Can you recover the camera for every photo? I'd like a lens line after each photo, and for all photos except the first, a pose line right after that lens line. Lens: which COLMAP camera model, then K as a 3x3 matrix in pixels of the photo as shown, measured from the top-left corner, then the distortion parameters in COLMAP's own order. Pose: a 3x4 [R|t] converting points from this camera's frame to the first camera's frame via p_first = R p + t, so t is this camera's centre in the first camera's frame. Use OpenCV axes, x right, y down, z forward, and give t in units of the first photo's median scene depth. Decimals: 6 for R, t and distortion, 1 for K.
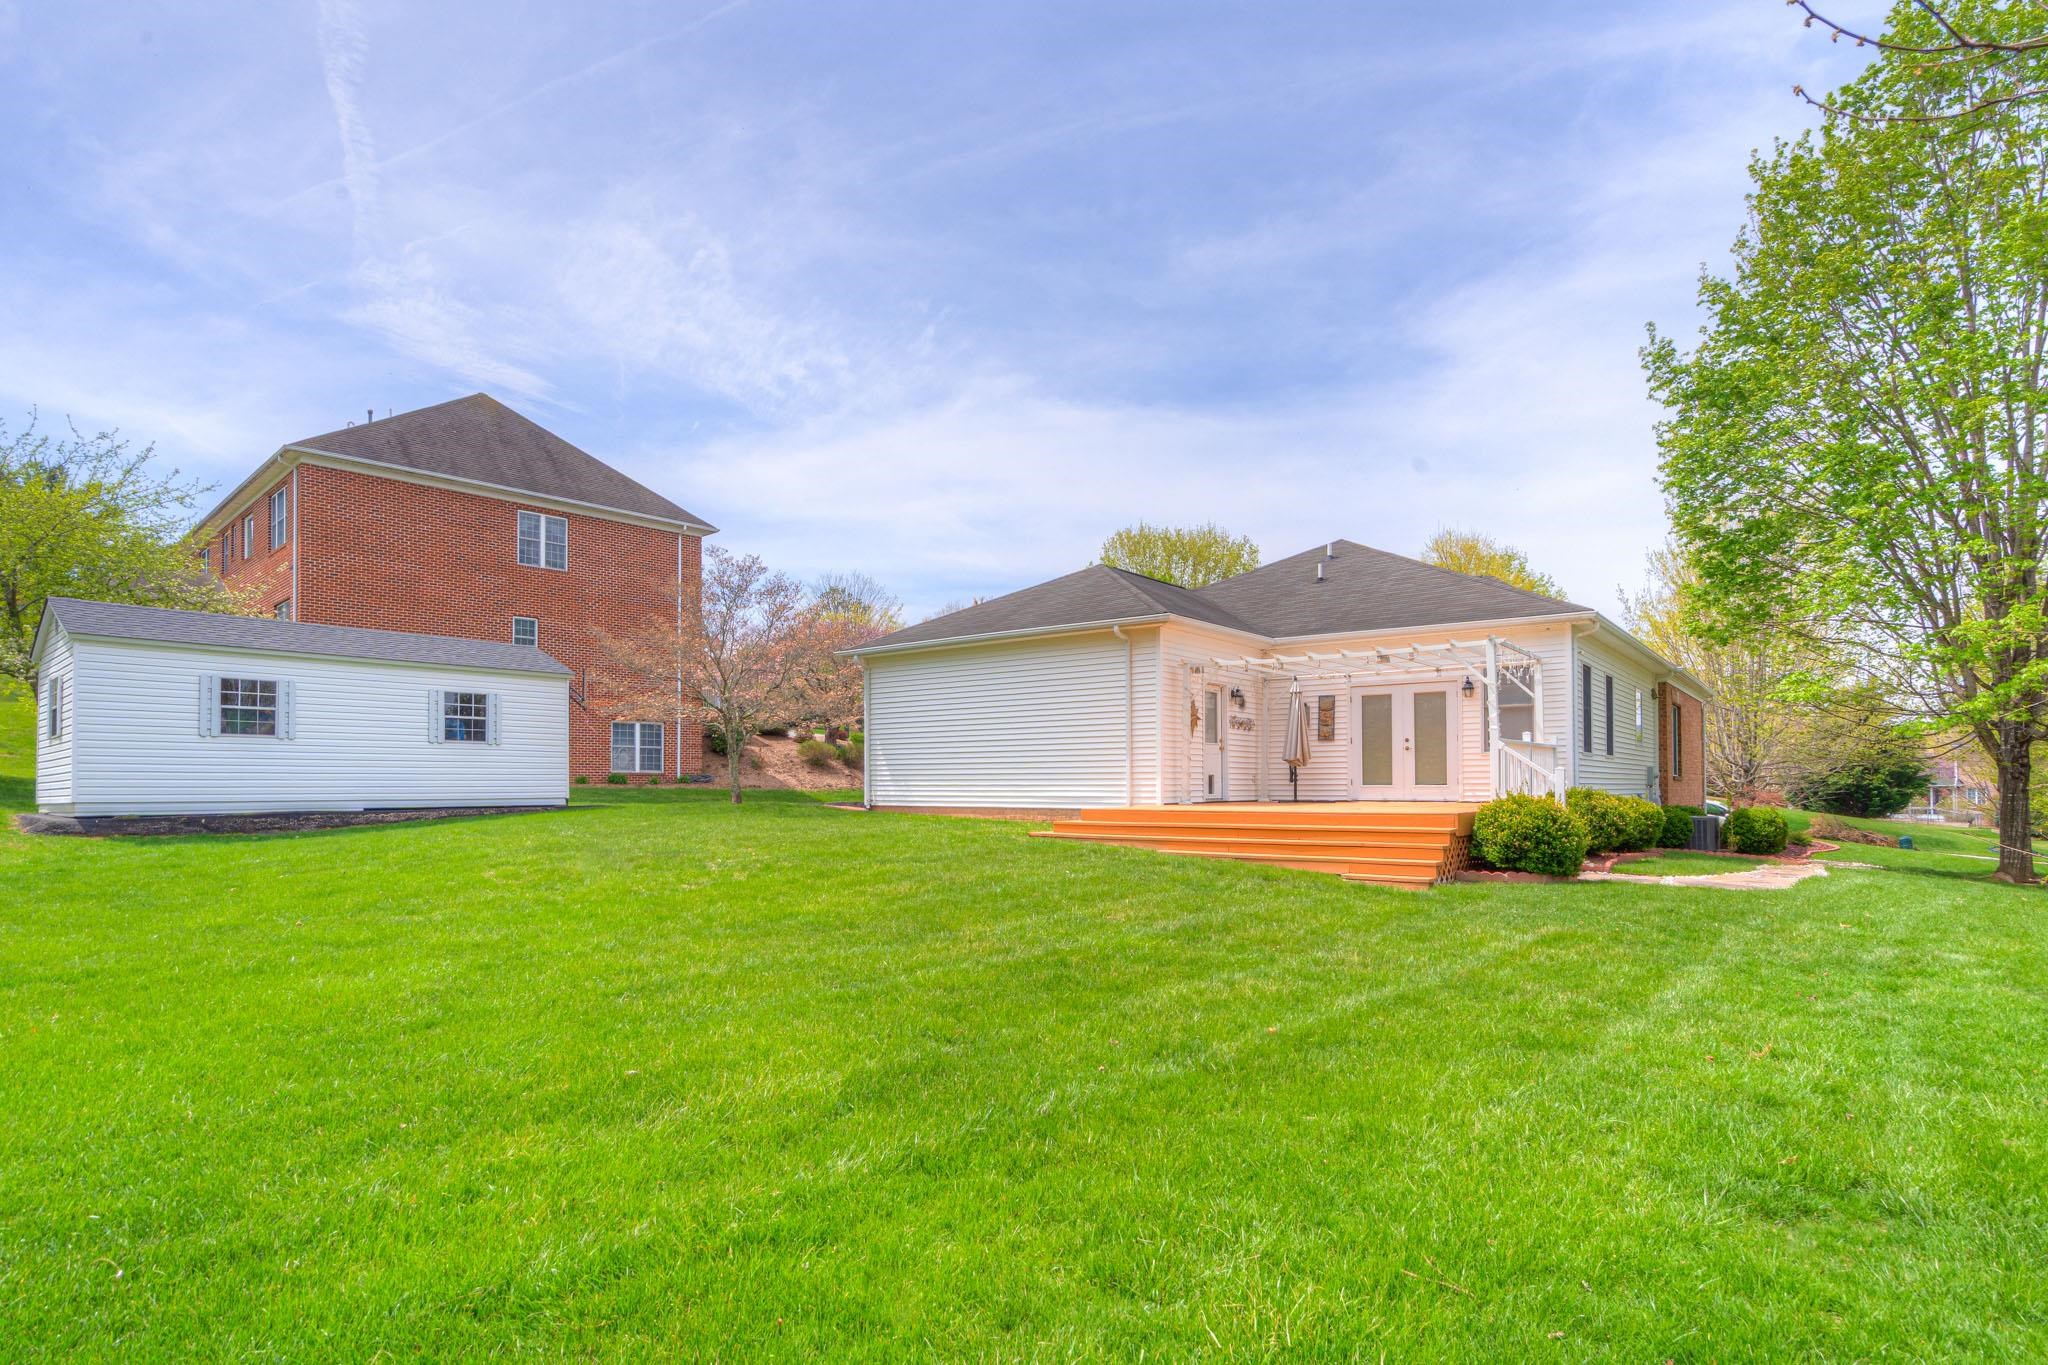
lens RADIAL K [[1129.4, 0, 974.3], [0, 1129.4, 686.8], [0, 0, 1]] dist [-0.040983, 0.000159]
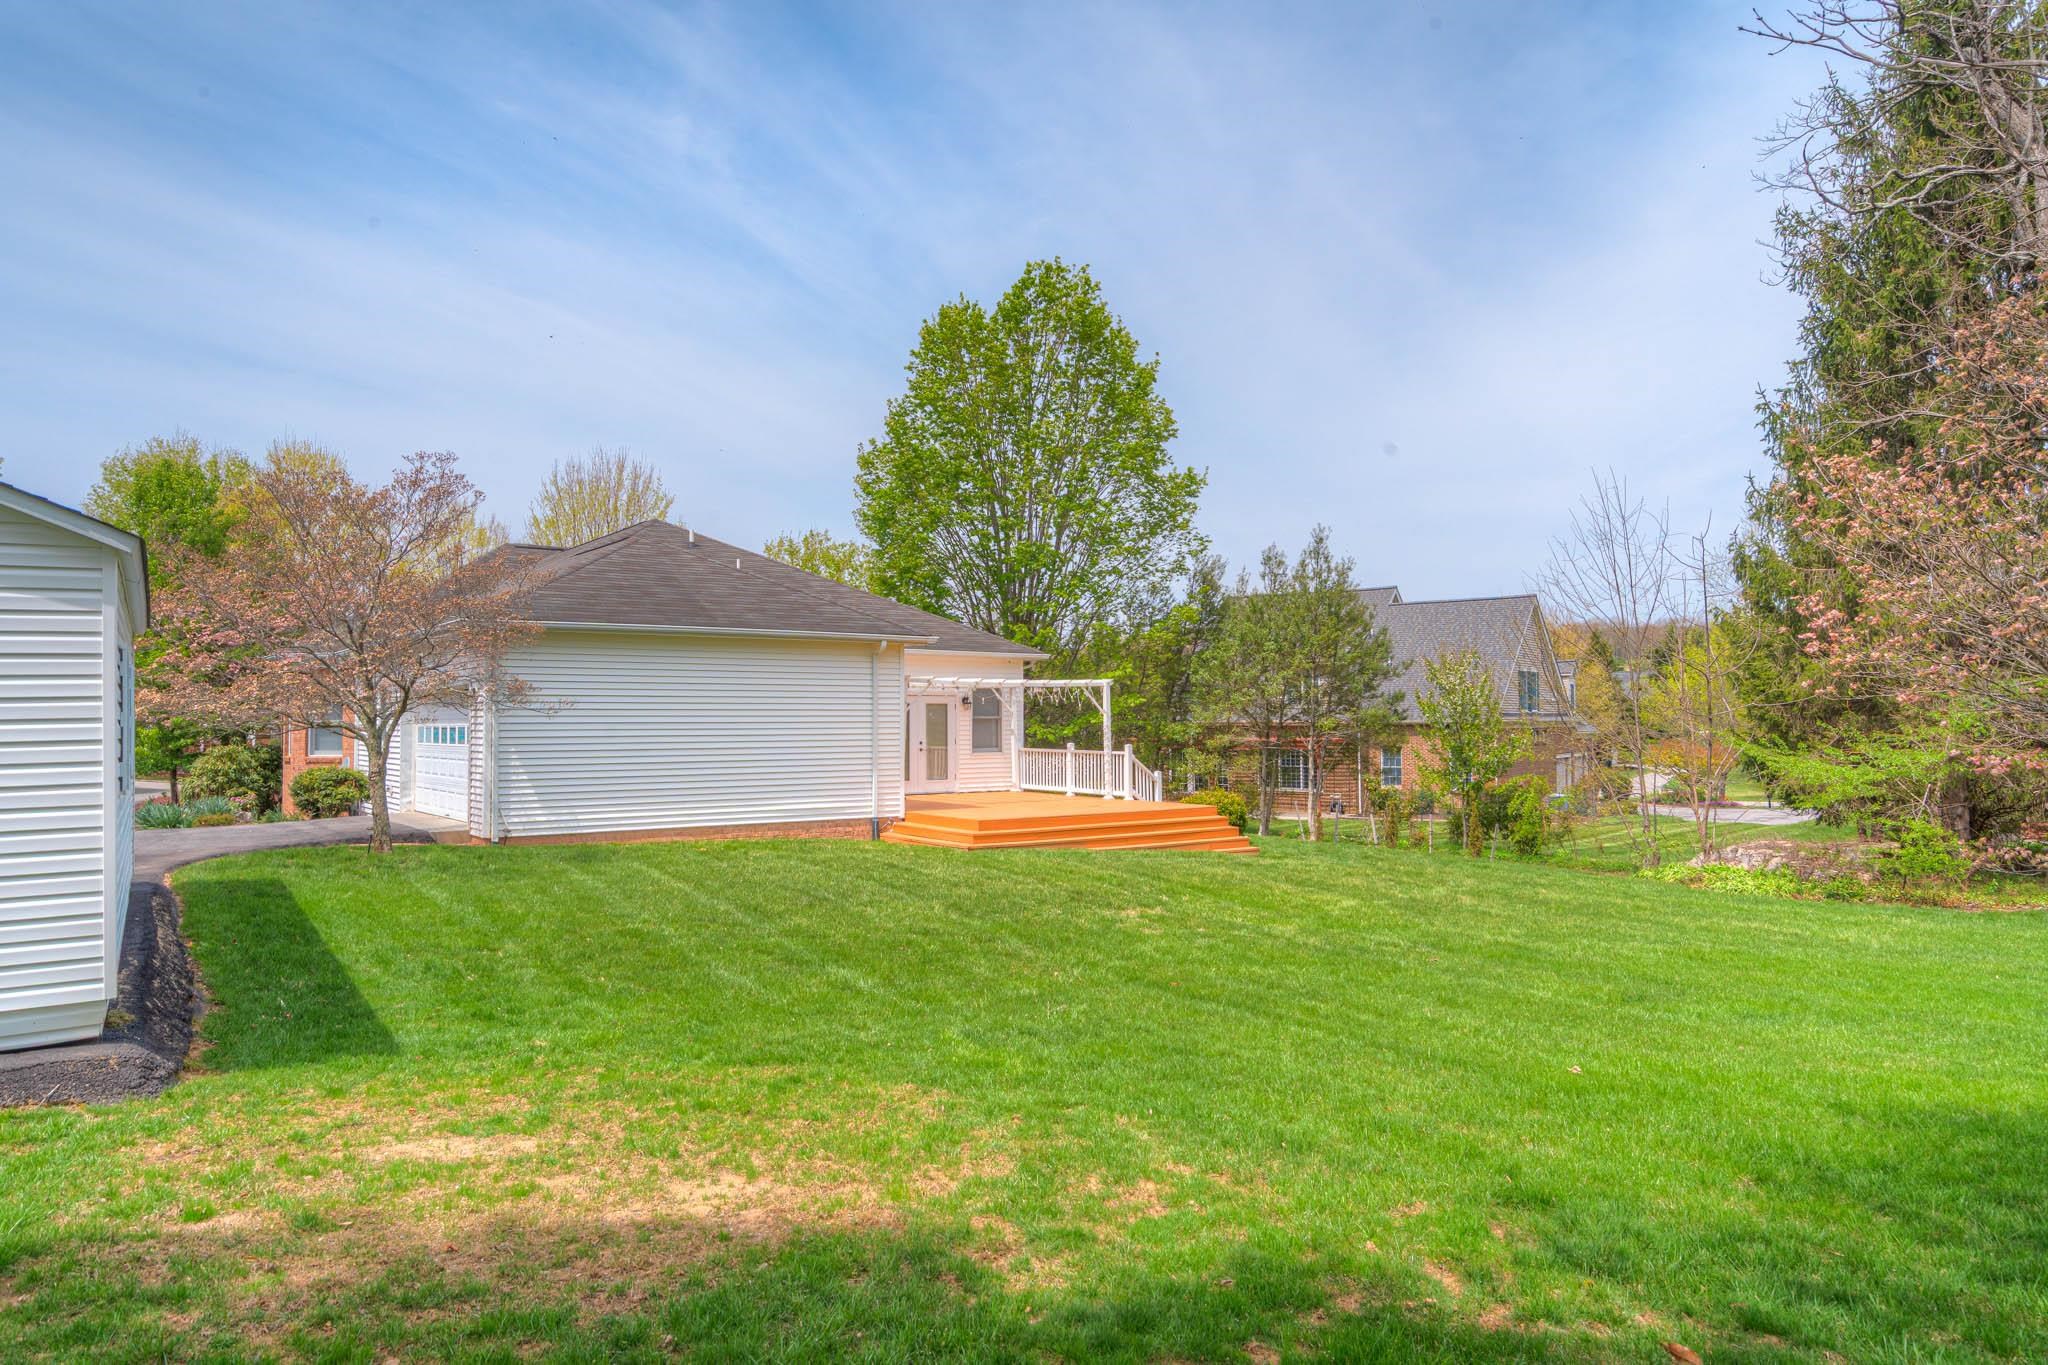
lens RADIAL K [[1421.9, 0, 1019.2], [0, 1421.9, 685.6], [0, 0, 1]] dist [0.000442, 0.000054]
pose [[0.234802, 0.014905, 0.971929, -1.023311], [-0.084730, 0.996390, 0.005189, -0.028176], [-0.968343, -0.083570, 0.235217, 0.534142]]
